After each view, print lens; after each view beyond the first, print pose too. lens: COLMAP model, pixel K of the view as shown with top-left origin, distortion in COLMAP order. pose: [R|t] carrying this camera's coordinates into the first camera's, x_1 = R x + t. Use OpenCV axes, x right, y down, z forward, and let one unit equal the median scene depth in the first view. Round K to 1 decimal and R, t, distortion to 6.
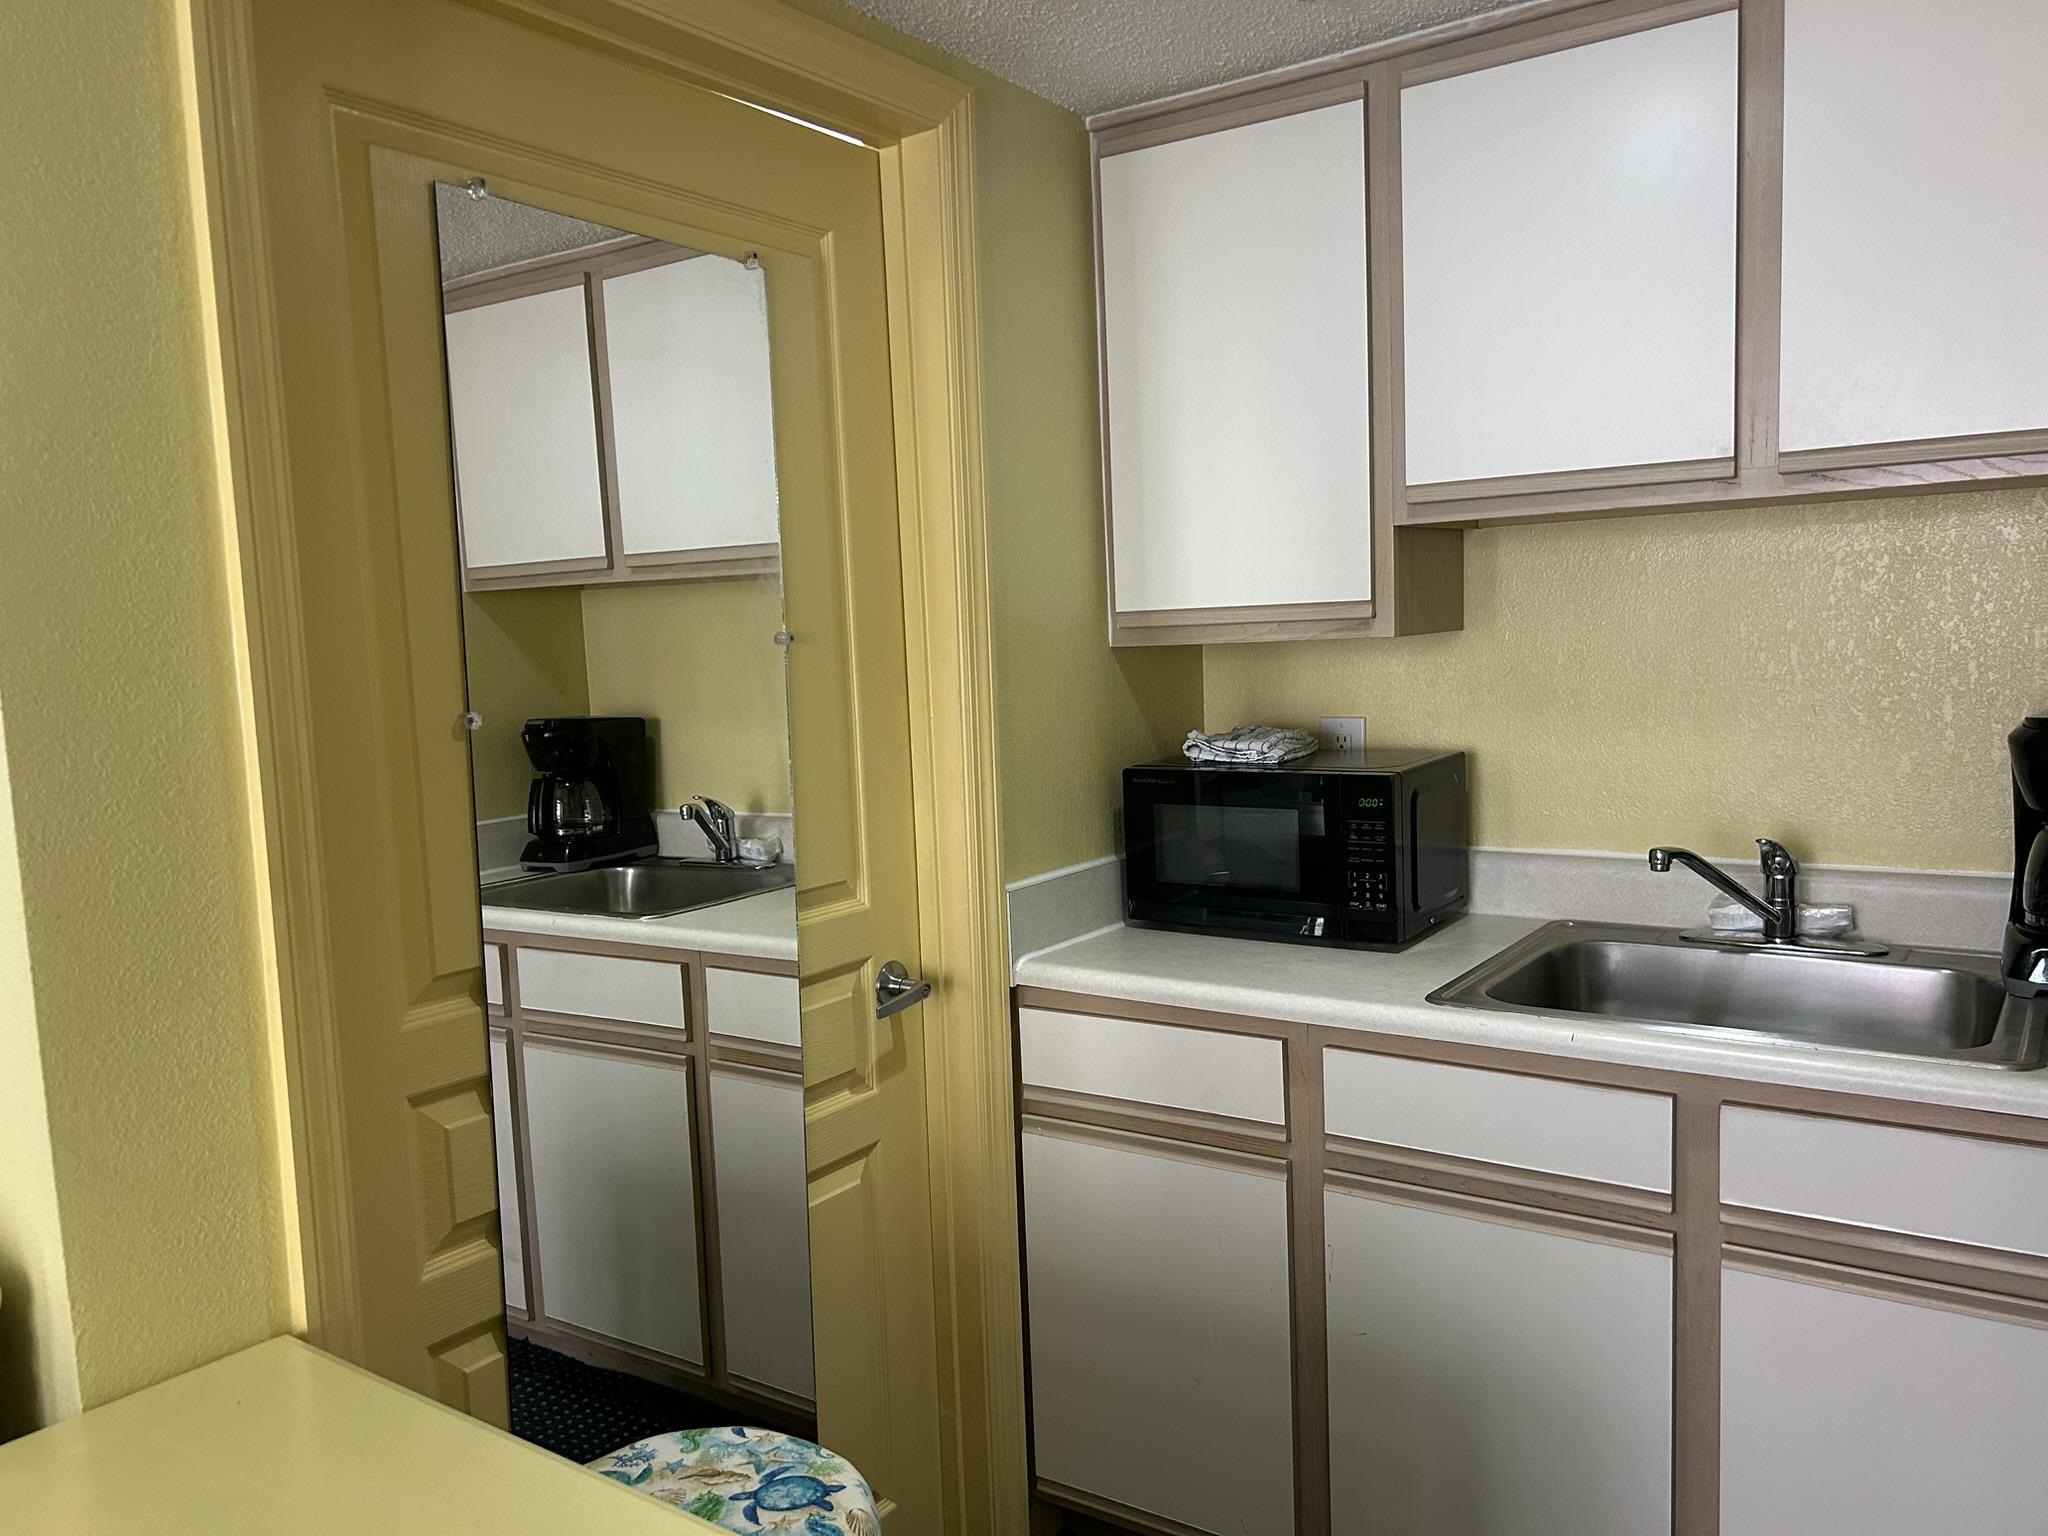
lens RADIAL K [[1542.4, 0, 1021.1], [0, 1542.4, 784.8], [0, 0, 1]] dist [0.041507, -0.046917]
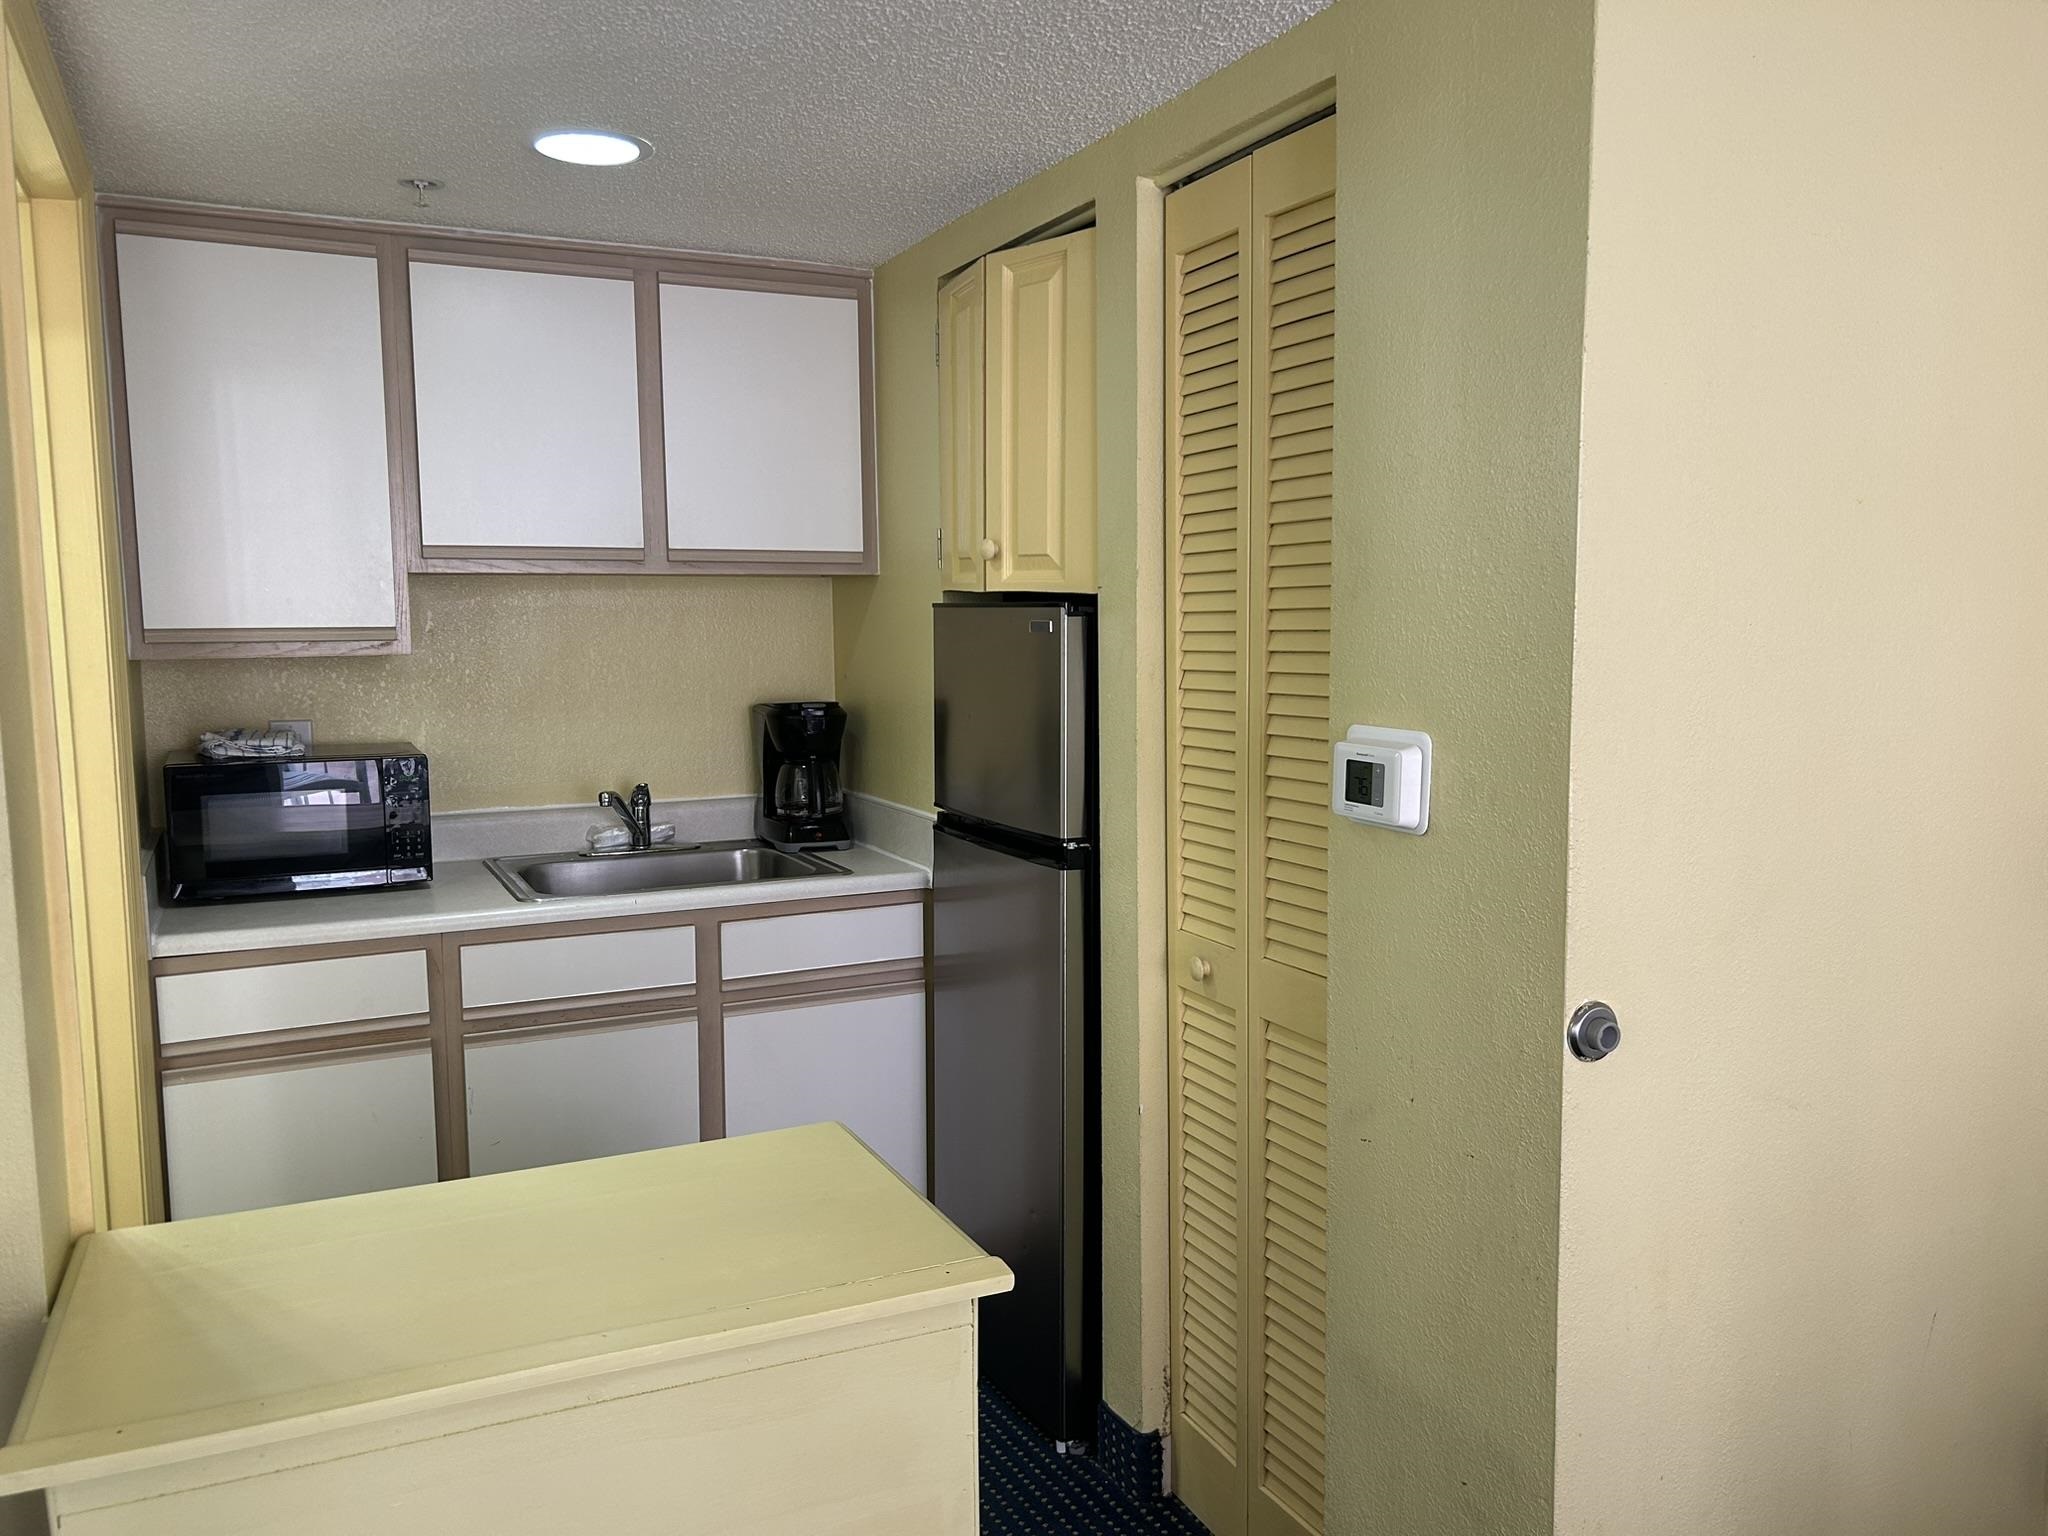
lens RADIAL K [[1542.4, 0, 1030.1], [0, 1542.4, 752.3], [0, 0, 1]] dist [0.041507, -0.046917]
pose [[0.476313, -0.040047, 0.878363, -0.730637], [0.079503, 0.996832, 0.002336, 0.030849], [-0.875674, 0.068720, 0.477988, -0.118882]]
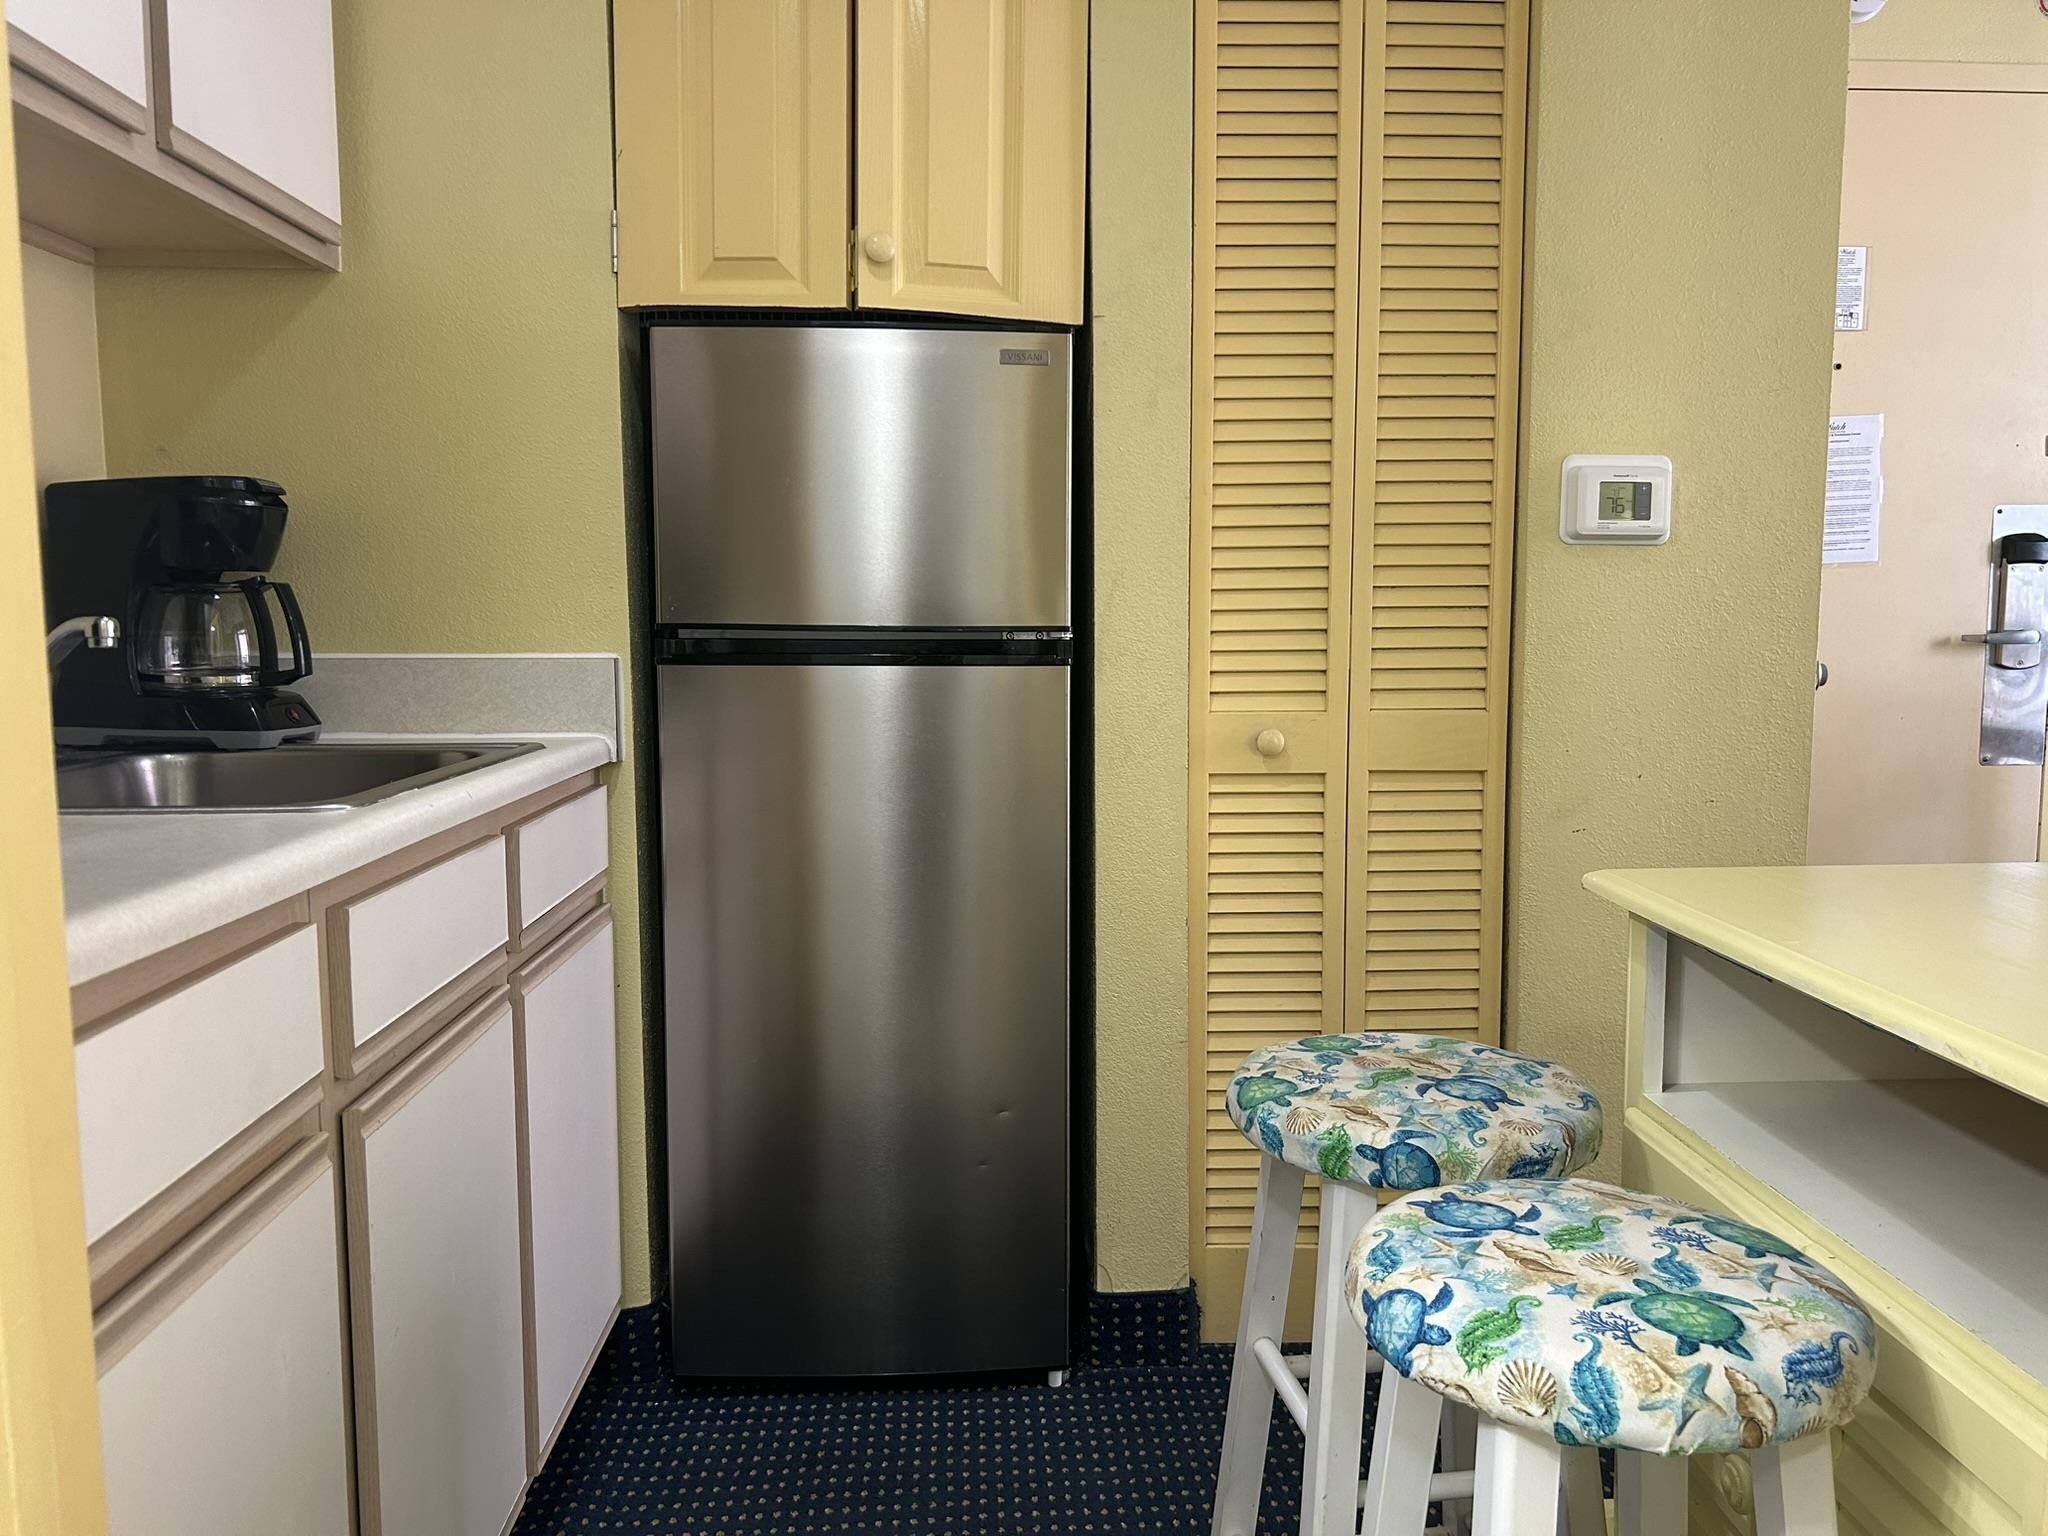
lens RADIAL K [[1542.4, 0, 1036.4], [0, 1542.4, 787.5], [0, 0, 1]] dist [0.041507, -0.046917]
pose [[-0.611190, -0.045157, 0.790195, -0.426131], [0.110946, 0.983626, 0.142024, 0.063220], [-0.783669, 0.174473, -0.596173, 1.078108]]
